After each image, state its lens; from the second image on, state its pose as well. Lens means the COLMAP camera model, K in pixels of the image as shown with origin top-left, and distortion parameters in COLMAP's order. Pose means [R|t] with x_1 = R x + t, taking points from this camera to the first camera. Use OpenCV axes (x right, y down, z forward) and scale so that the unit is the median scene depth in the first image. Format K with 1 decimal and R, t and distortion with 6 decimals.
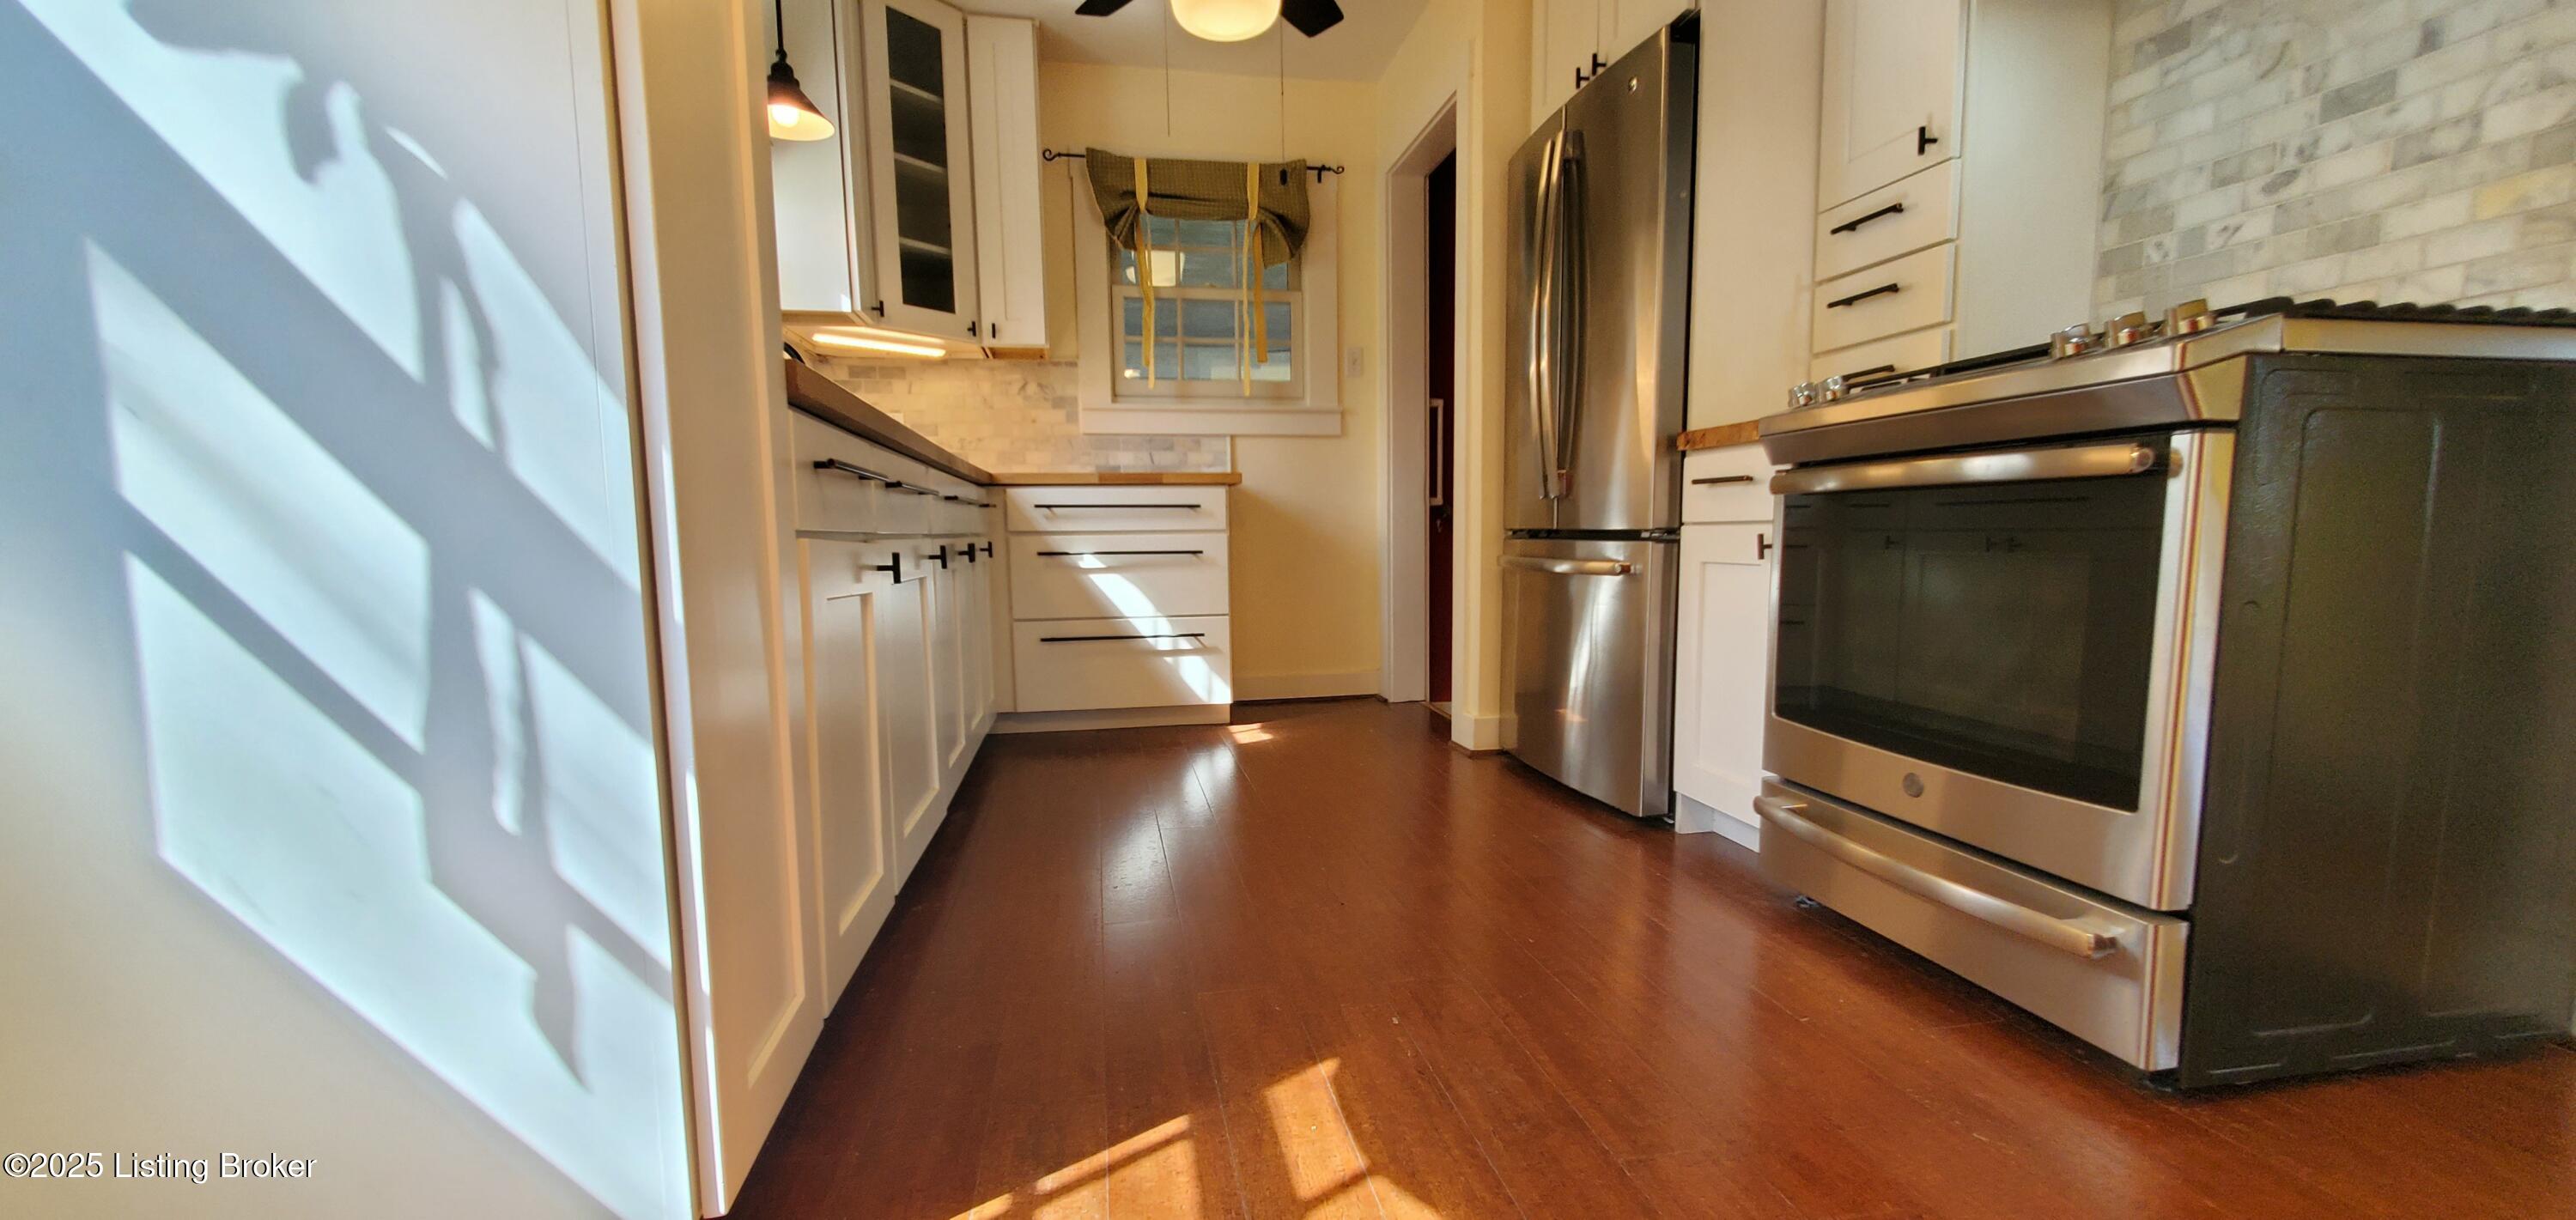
lens RADIAL K [[1038.1, 0, 1287.5], [0, 1038.1, 640.6], [0, 0, 1]] dist [0.006337, -0.000550]
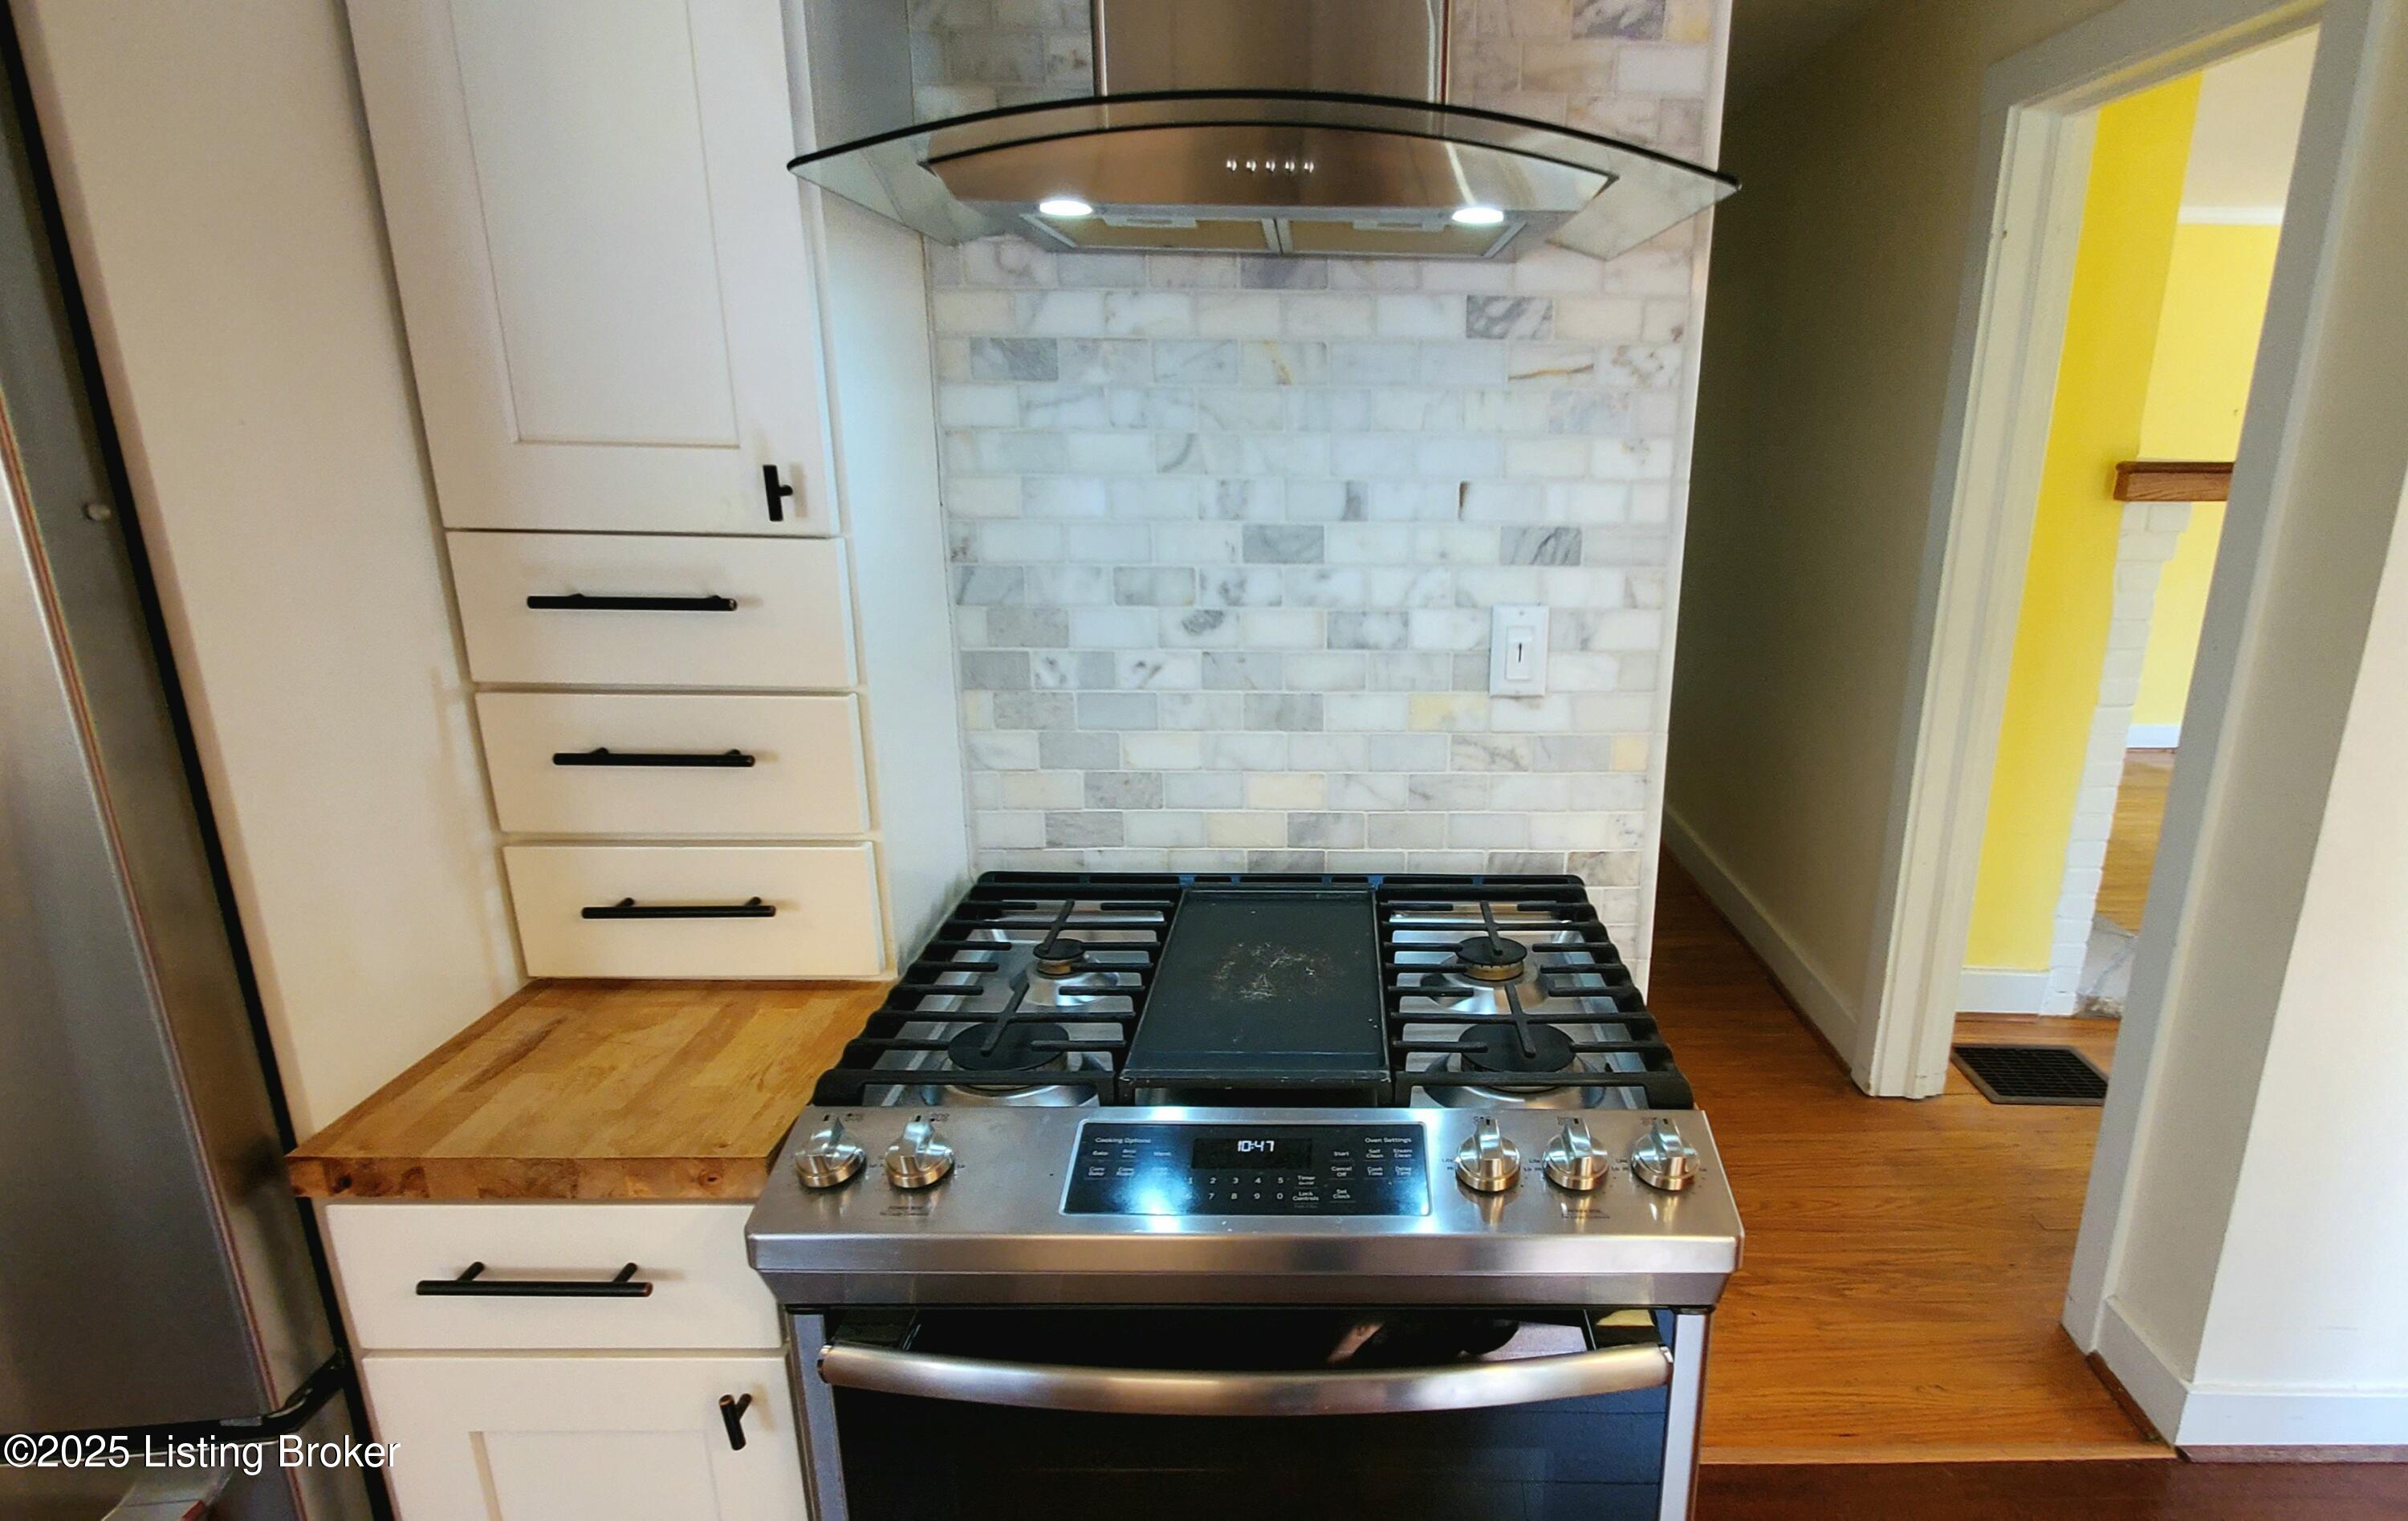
lens RADIAL K [[1282.2, 0, 1338.4], [0, 1282.2, 813.7], [0, 0, 1]] dist [0.002864, 0.001470]
pose [[0.173168, -0.272784, 0.946363, 0.051639], [0.099022, 0.960832, 0.258835, -0.467727], [-0.979902, 0.048889, 0.193397, 0.641555]]
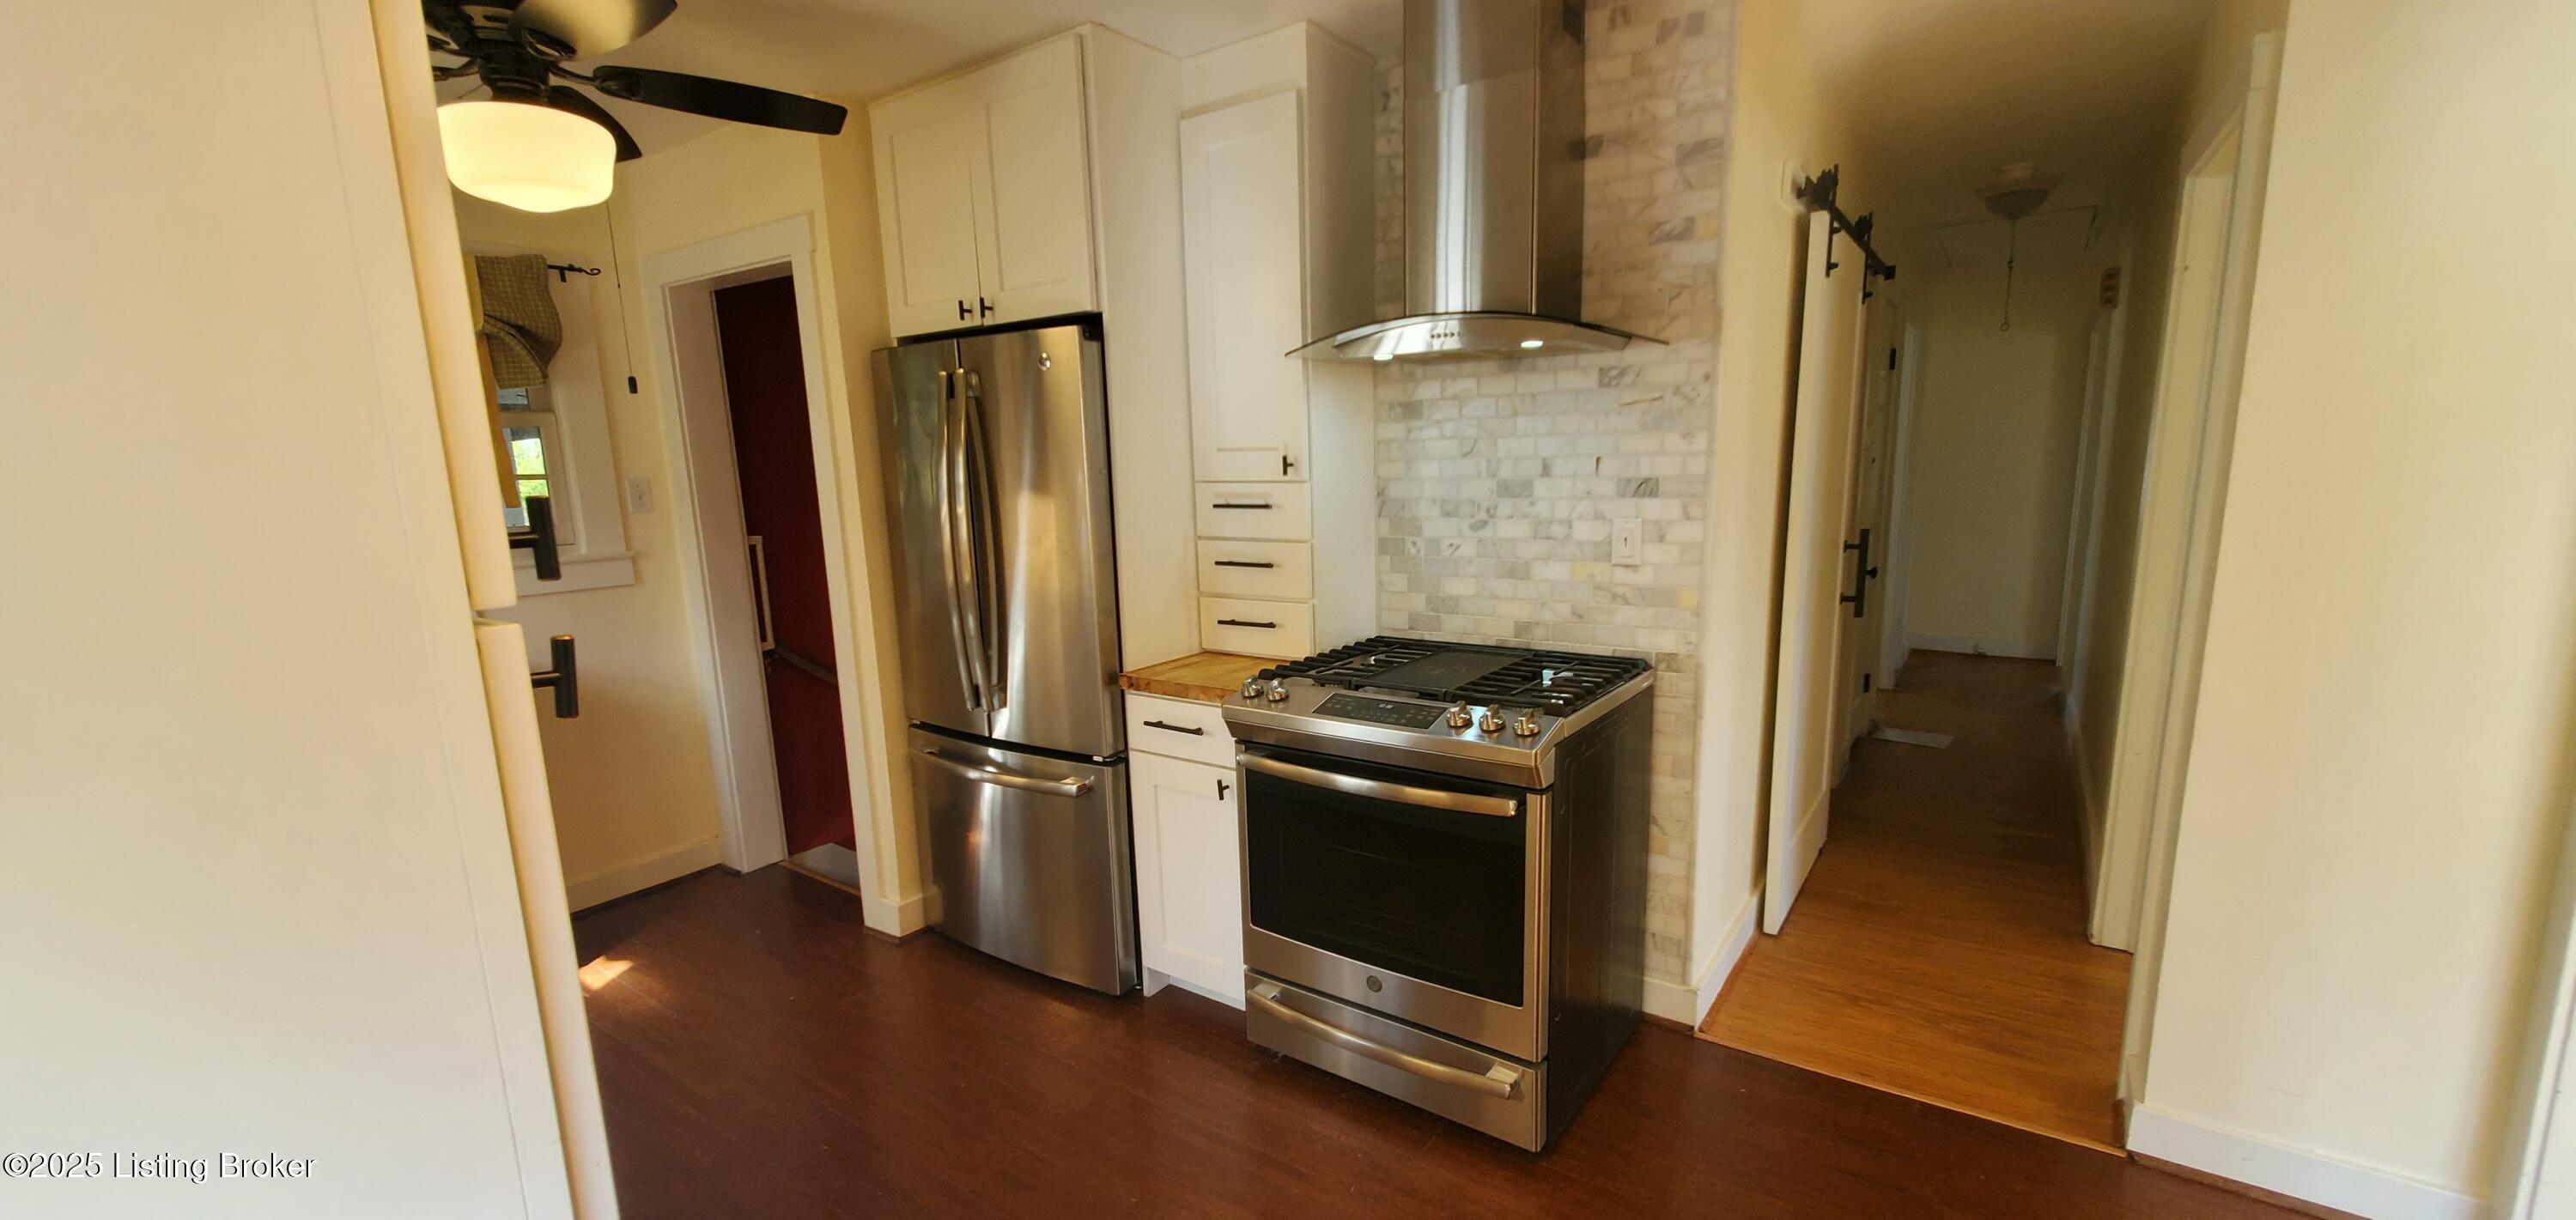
lens RADIAL K [[1024.9, 0, 1289.1], [0, 1024.9, 653.2], [0, 0, 1]] dist [0.017953, -0.000082]
pose [[0.722318, -0.137212, 0.677813, -0.304270], [0.095104, 0.990516, 0.099165, -0.374394], [-0.684991, -0.007166, 0.728517, 0.047903]]
